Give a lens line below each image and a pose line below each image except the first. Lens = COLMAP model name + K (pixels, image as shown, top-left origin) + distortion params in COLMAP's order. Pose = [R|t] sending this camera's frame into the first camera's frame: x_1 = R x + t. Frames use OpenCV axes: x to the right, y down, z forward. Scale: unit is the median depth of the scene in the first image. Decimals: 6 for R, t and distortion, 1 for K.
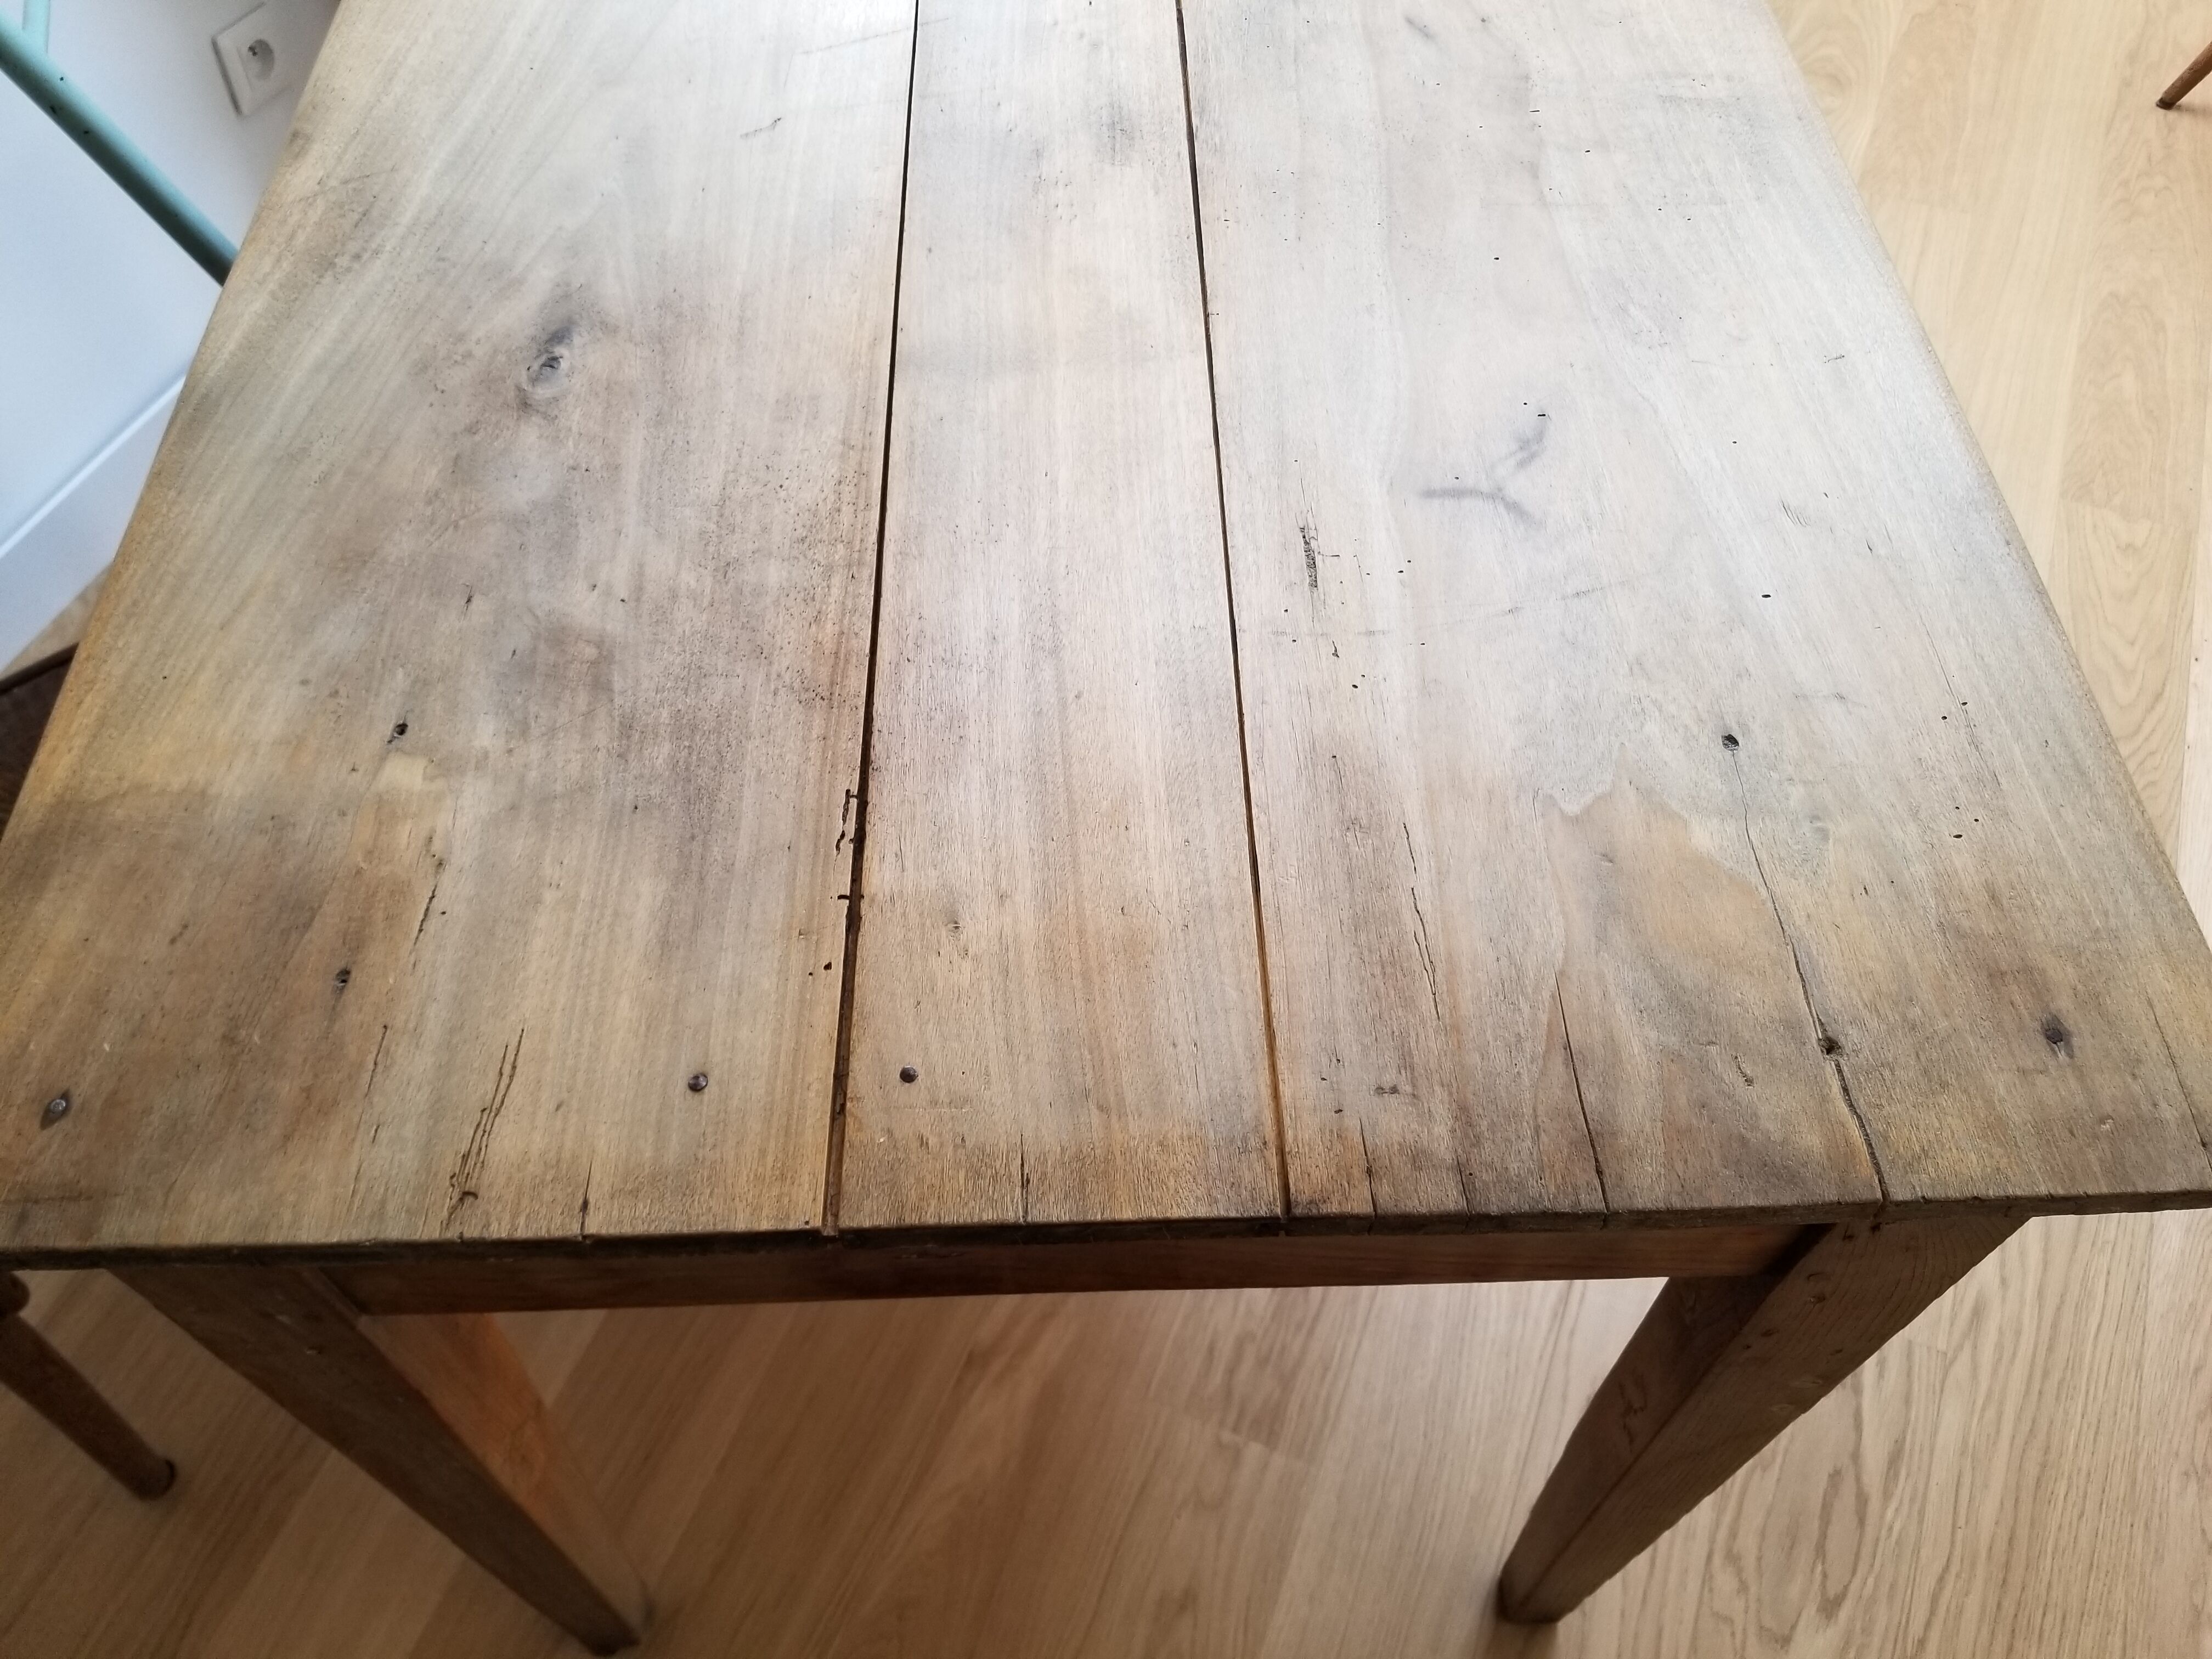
lens RADIAL K [[1767.8, 0, 1088.0], [0, 1767.8, 839.3], [0, 0, 1]] dist [0.052768, -0.120386]
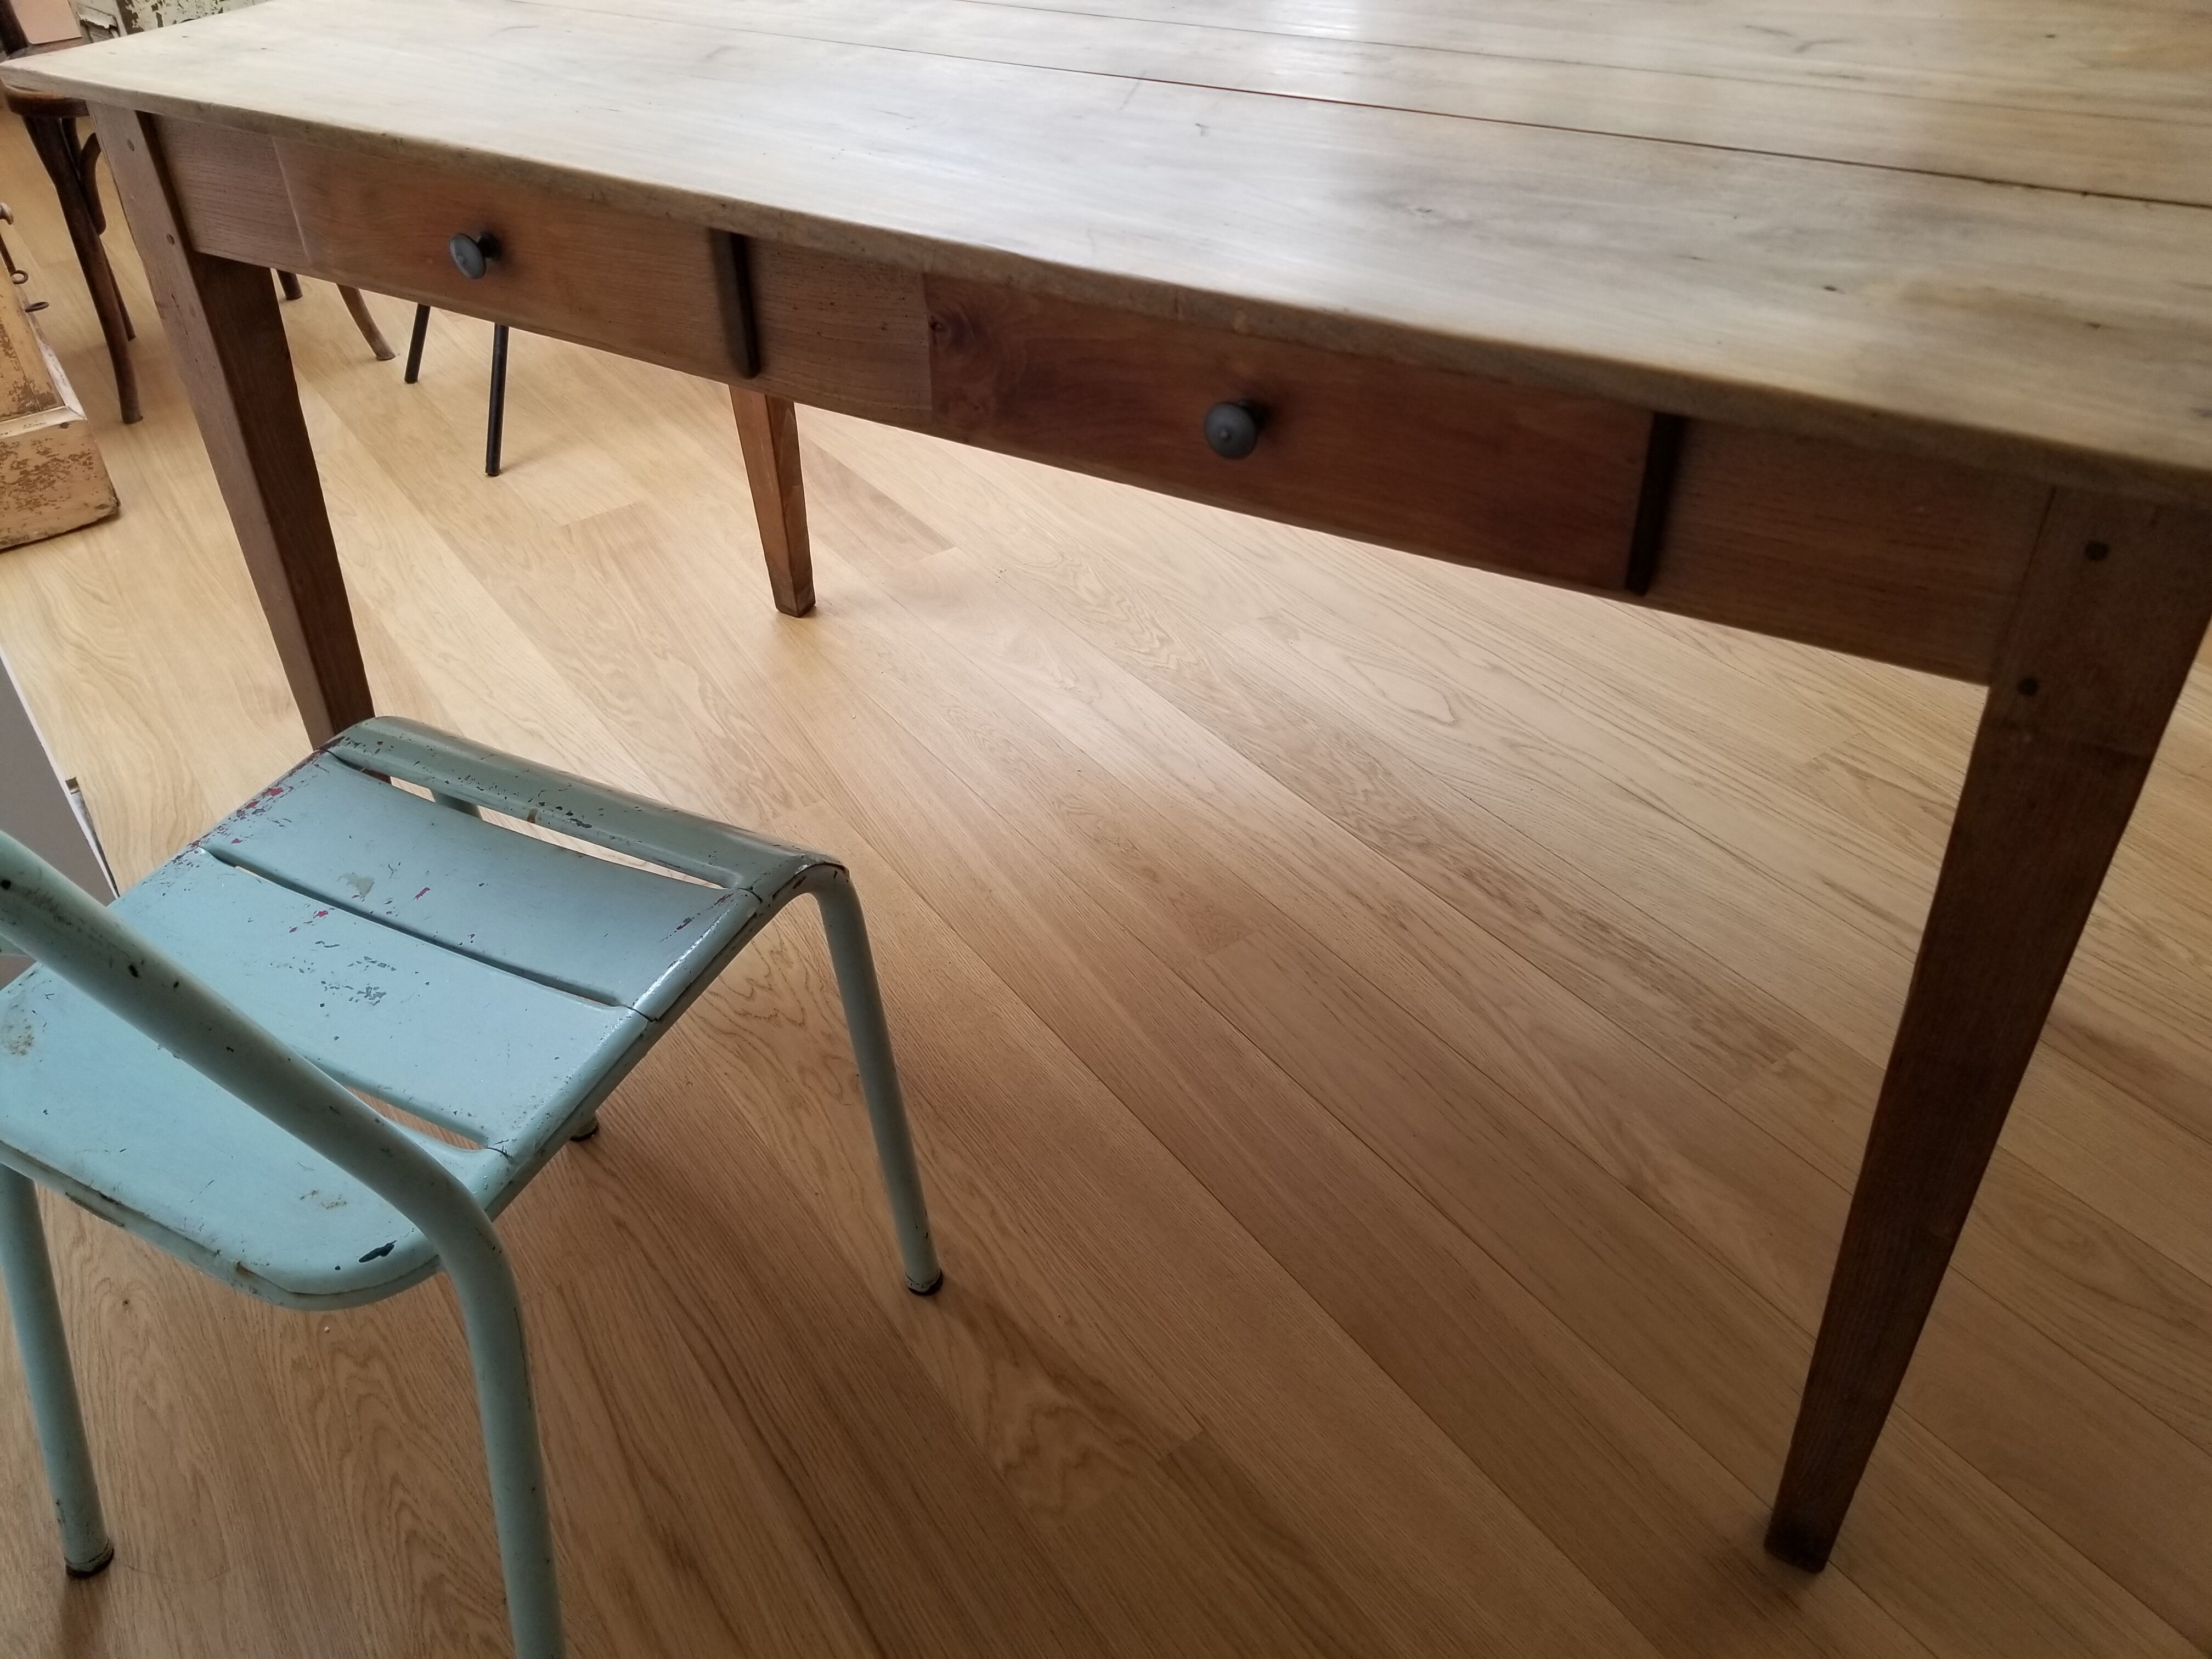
lens RADIAL K [[1721.5, 0, 1099.3], [0, 1721.5, 773.7], [0, 0, 1]] dist [0.049798, -0.084611]
pose [[0.538501, -0.505226, 0.674361, -1.485624], [0.709080, 0.704062, -0.038747, -0.125535], [-0.455216, 0.499042, 0.737384, 0.490410]]
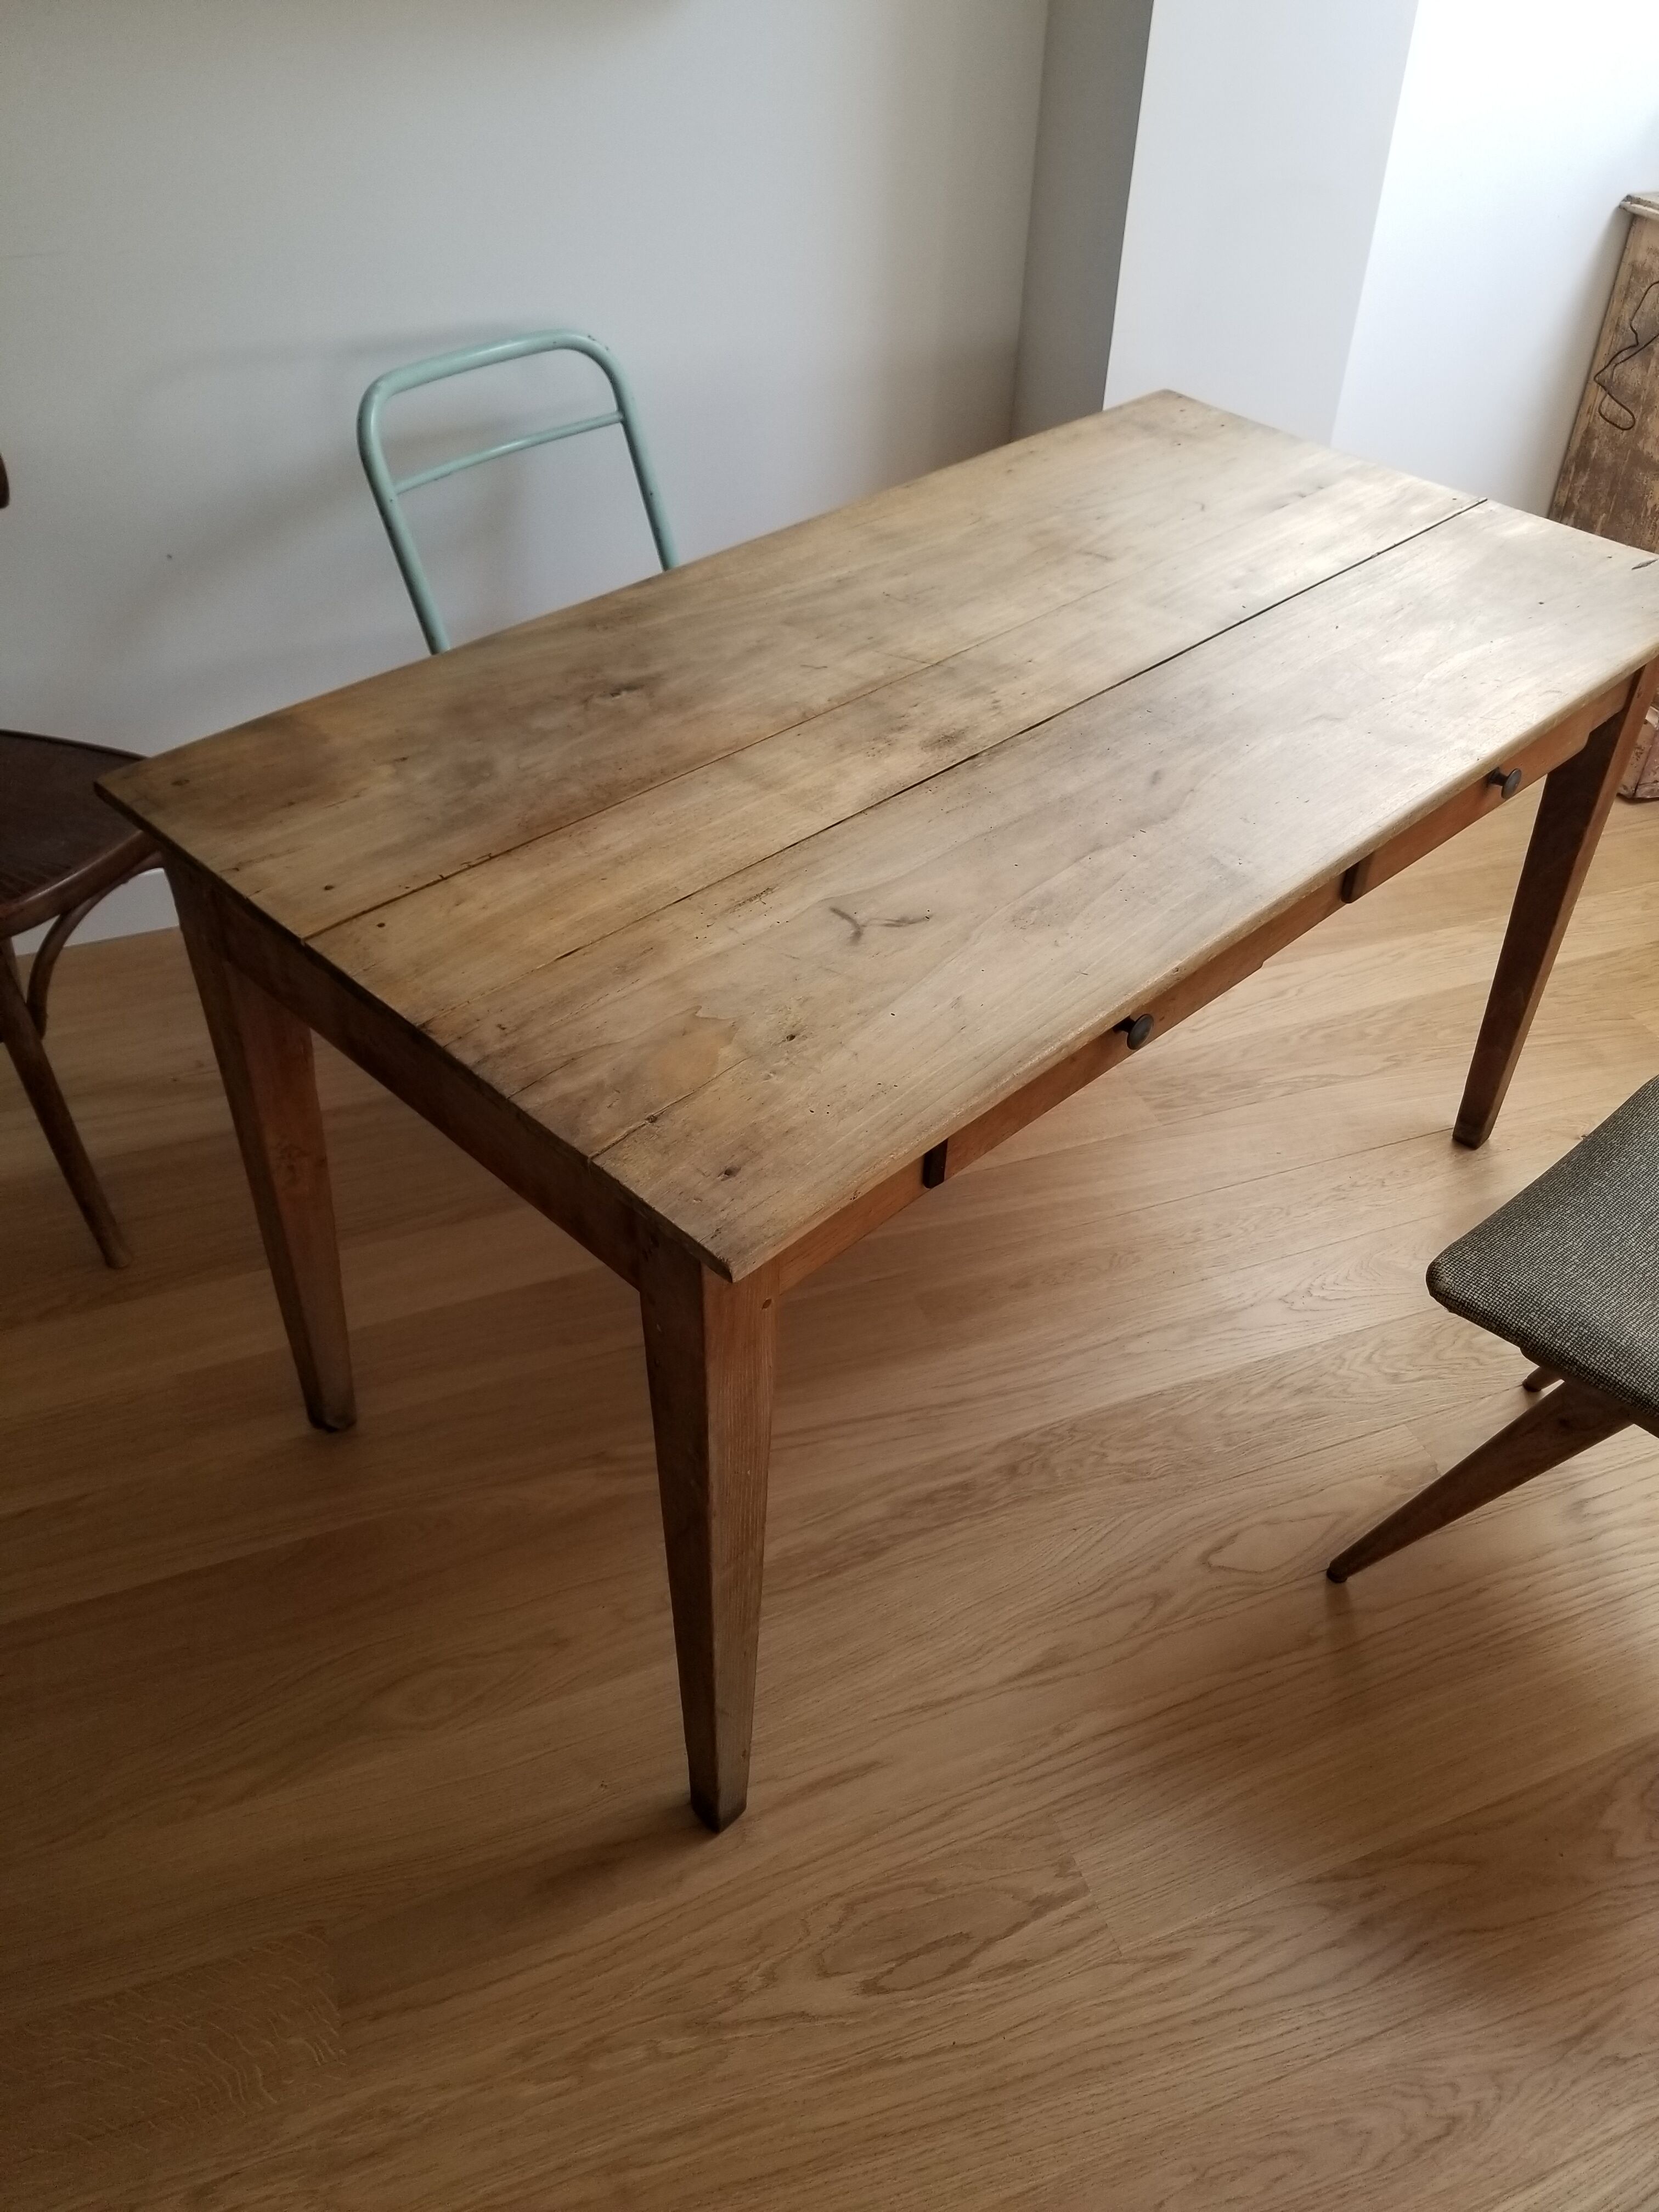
lens RADIAL K [[1767.8, 0, 840.2], [0, 1767.8, 1104.0], [0, 0, 1]] dist [0.052768, -0.120386]
pose [[0.694174, 0.497008, -0.520677, 1.263618], [-0.615712, 0.784688, -0.071859, 0.092116], [0.372855, 0.370470, 0.850724, -0.485968]]
